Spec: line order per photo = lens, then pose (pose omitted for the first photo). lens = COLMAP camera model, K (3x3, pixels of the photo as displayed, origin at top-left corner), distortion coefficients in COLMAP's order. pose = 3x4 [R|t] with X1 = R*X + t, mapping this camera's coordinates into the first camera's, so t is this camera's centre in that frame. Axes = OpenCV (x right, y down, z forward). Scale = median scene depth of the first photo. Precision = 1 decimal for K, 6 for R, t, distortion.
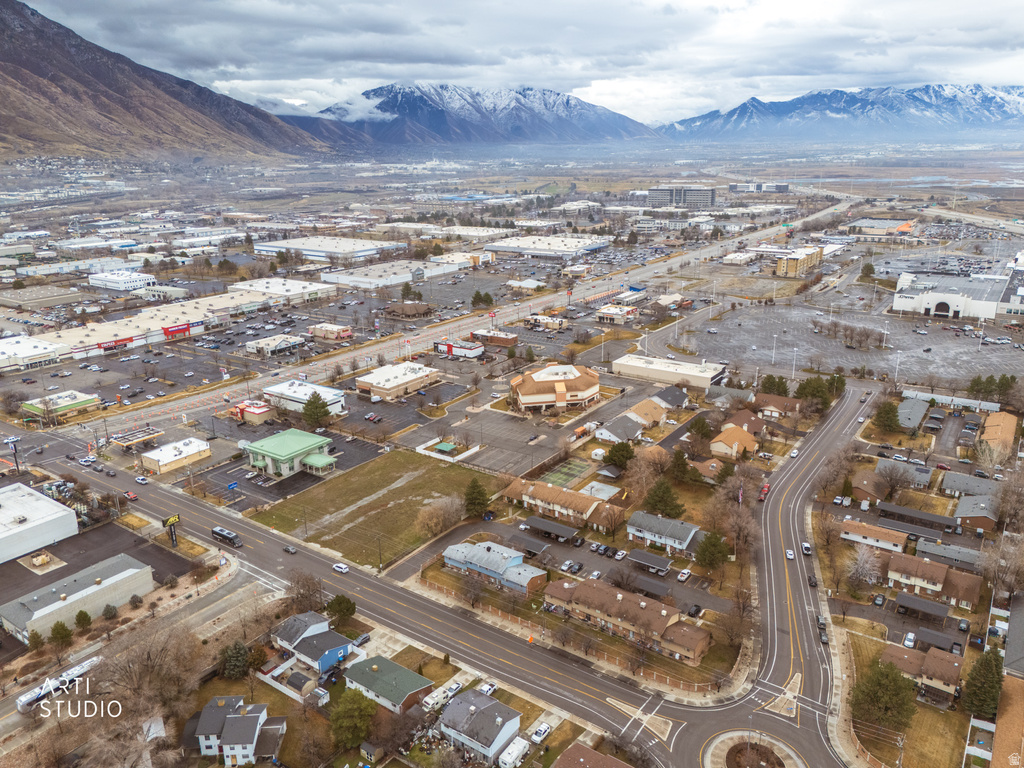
lens RADIAL K [[749.4, 0, 514.1], [0, 749.4, 376.3], [0, 0, 1]] dist [0.079689, -0.072947]
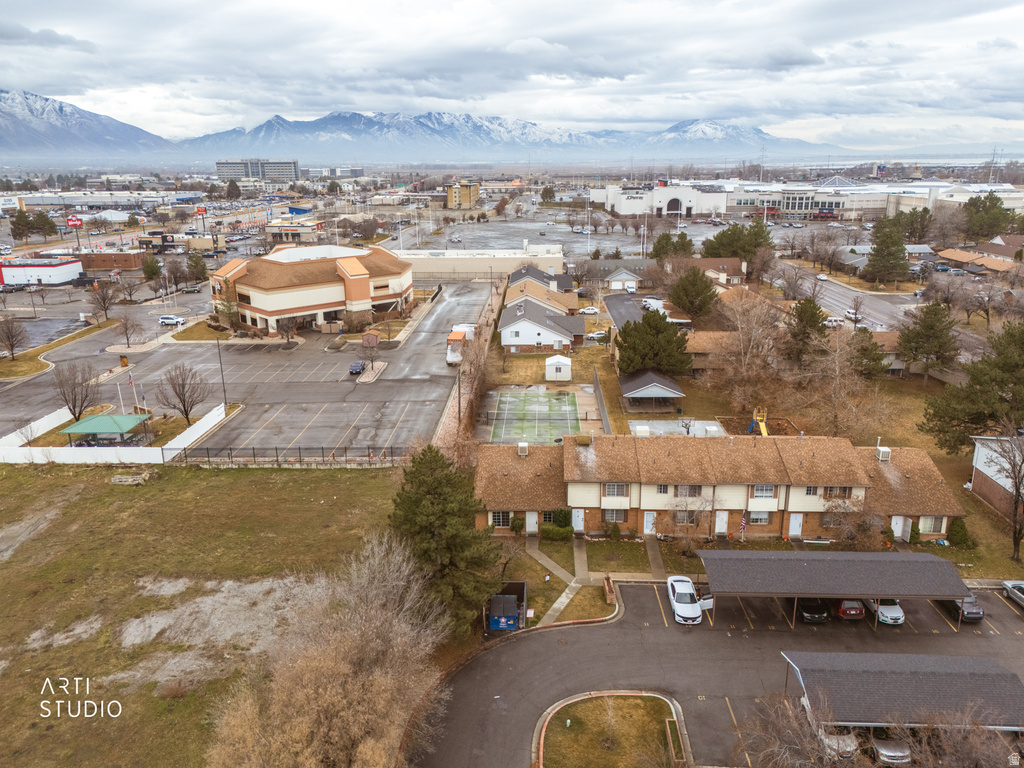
lens RADIAL K [[749.4, 0, 513.8], [0, 749.4, 383.7], [0, 0, 1]] dist [0.079689, -0.072947]
pose [[0.837561, -0.148159, 0.525871, -0.074203], [0.156562, 0.987248, 0.028790, 0.062170], [-0.523431, 0.058218, 0.850077, 0.434727]]
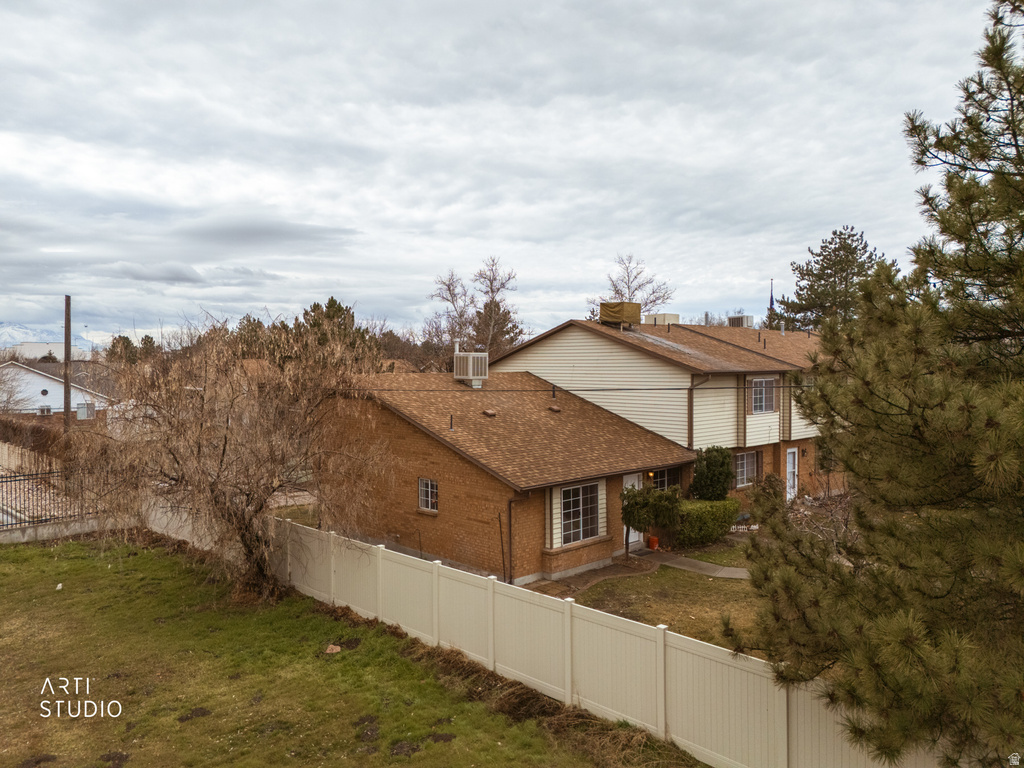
lens RADIAL K [[749.4, 0, 512.9], [0, 749.4, 389.4], [0, 0, 1]] dist [0.079689, -0.072947]
pose [[0.177452, -0.018213, 0.983961, -0.048980], [0.285687, 0.957727, -0.033794, 0.084856], [-0.941750, 0.287102, 0.175154, 0.553768]]
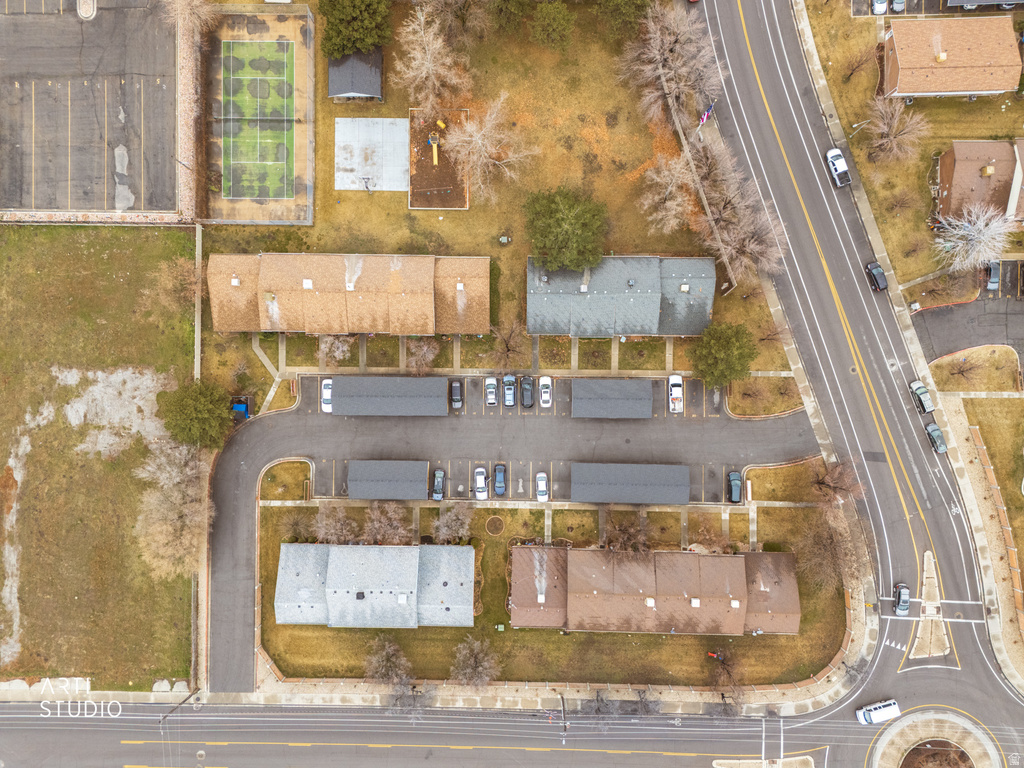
lens RADIAL K [[749.4, 0, 513.8], [0, 749.4, 380.8], [0, 0, 1]] dist [0.079689, -0.072947]
pose [[0.821164, -0.570689, -0.001798, 0.062717], [0.176052, 0.250321, 0.952022, -0.127460], [-0.542858, -0.782083, 0.306025, 0.418900]]
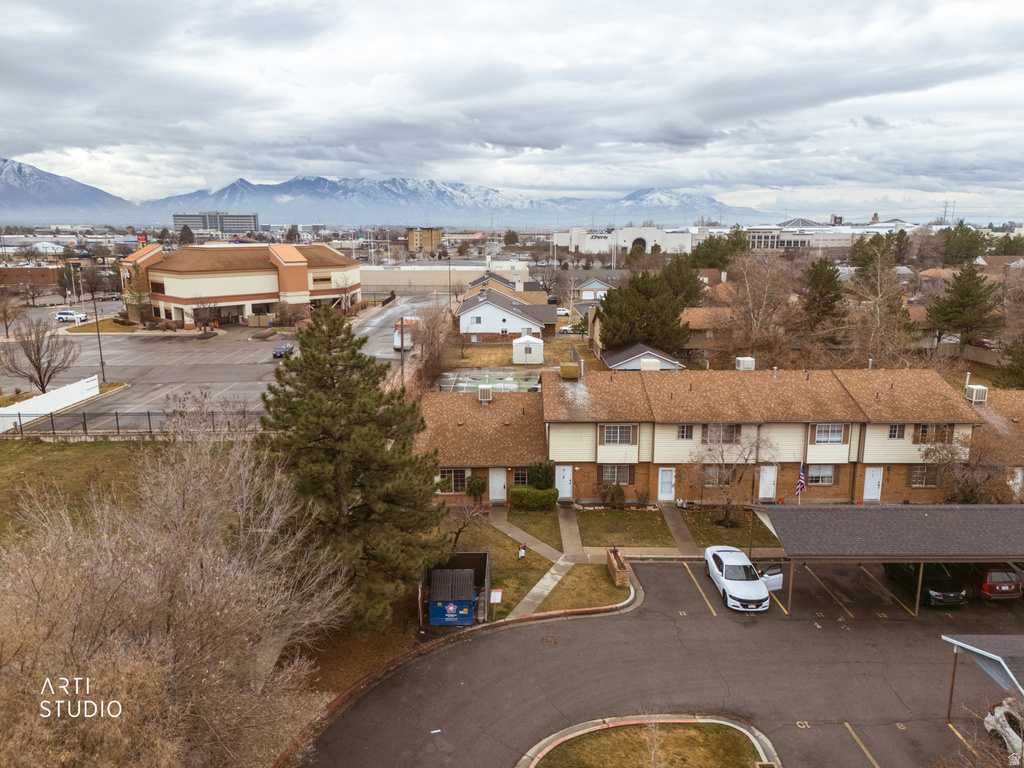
lens RADIAL K [[749.4, 0, 513.8], [0, 749.4, 383.0], [0, 0, 1]] dist [0.079689, -0.072947]
pose [[0.810153, -0.105791, 0.576594, -0.053624], [0.159918, 0.986160, -0.043758, 0.084404], [-0.563984, 0.127659, 0.815858, 0.472858]]
